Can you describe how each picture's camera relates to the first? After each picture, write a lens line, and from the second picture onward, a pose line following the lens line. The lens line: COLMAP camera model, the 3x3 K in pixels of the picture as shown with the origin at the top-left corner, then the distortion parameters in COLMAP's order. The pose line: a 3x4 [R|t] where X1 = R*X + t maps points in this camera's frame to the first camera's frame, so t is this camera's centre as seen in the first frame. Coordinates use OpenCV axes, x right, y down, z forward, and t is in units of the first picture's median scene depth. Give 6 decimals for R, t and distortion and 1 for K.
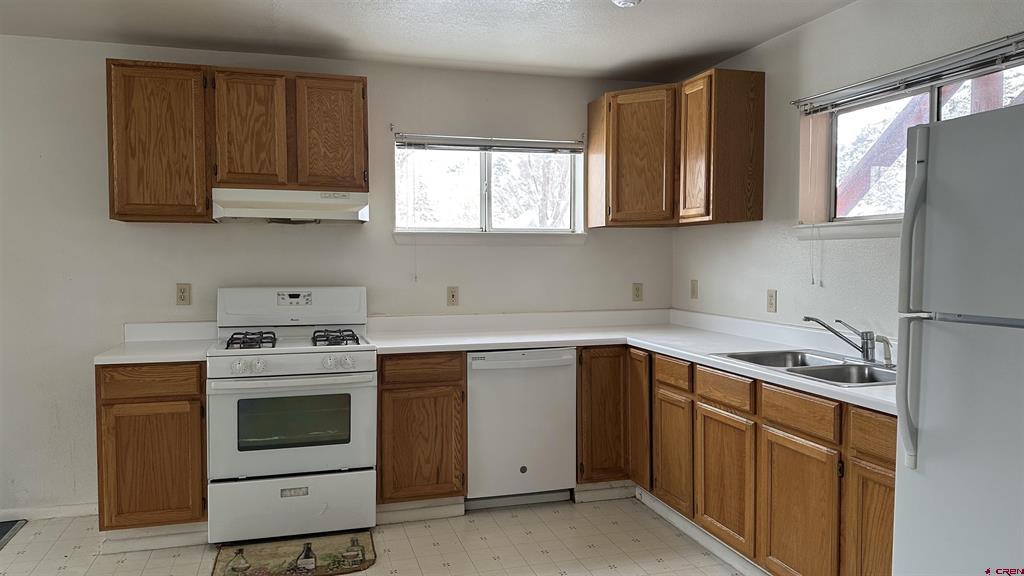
lens RADIAL K [[713.3, 0, 512.0], [0, 713.3, 288.0], [0, 0, 1]] dist [0.065091, -0.091684]
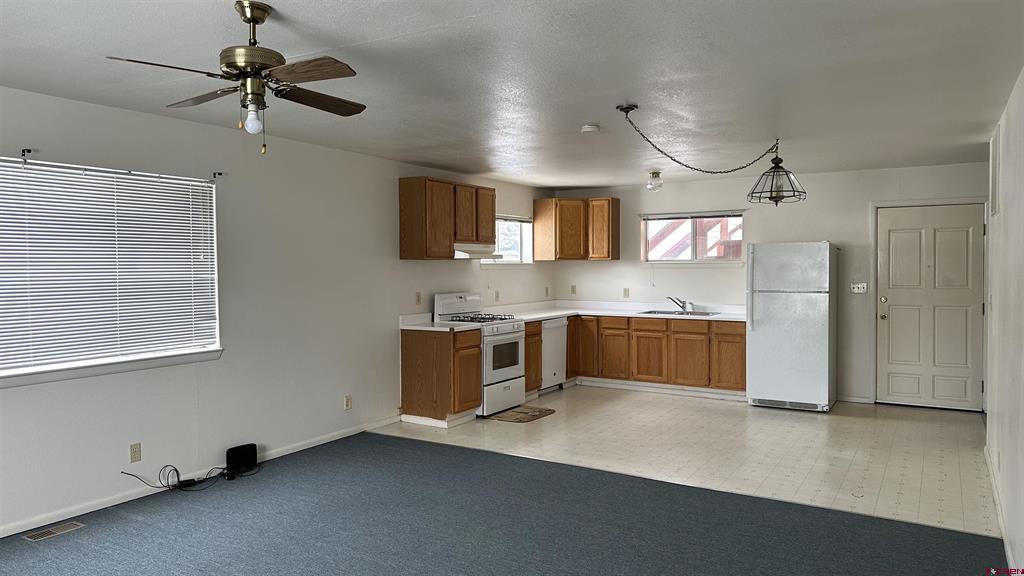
lens RADIAL K [[691.2, 0, 515.7], [0, 691.2, 274.0], [0, 0, 1]] dist [0.086368, 0.000443]
pose [[0.741025, -0.009758, 0.671406, -1.565563], [0.032152, 0.999263, -0.020963, -0.009170], [-0.670707, 0.037121, 0.740793, -0.513739]]
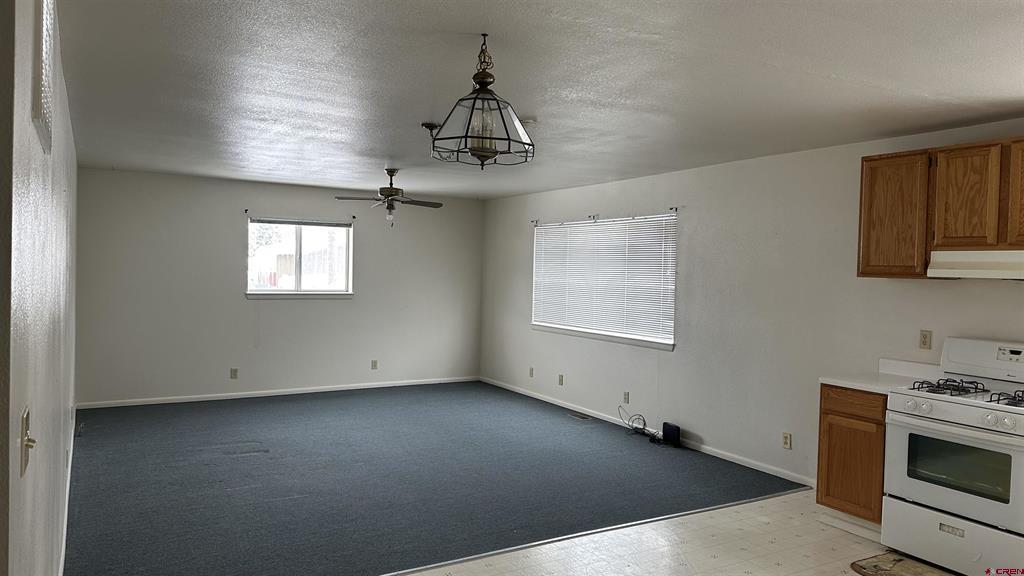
lens RADIAL K [[713.3, 0, 512.0], [0, 713.3, 288.0], [0, 0, 1]] dist [0.065091, -0.091684]
pose [[0.240634, 0.031701, -0.970098, 0.556955], [-0.069446, 0.997467, 0.015370, -0.050298], [0.968128, 0.063671, 0.242226, 0.063829]]
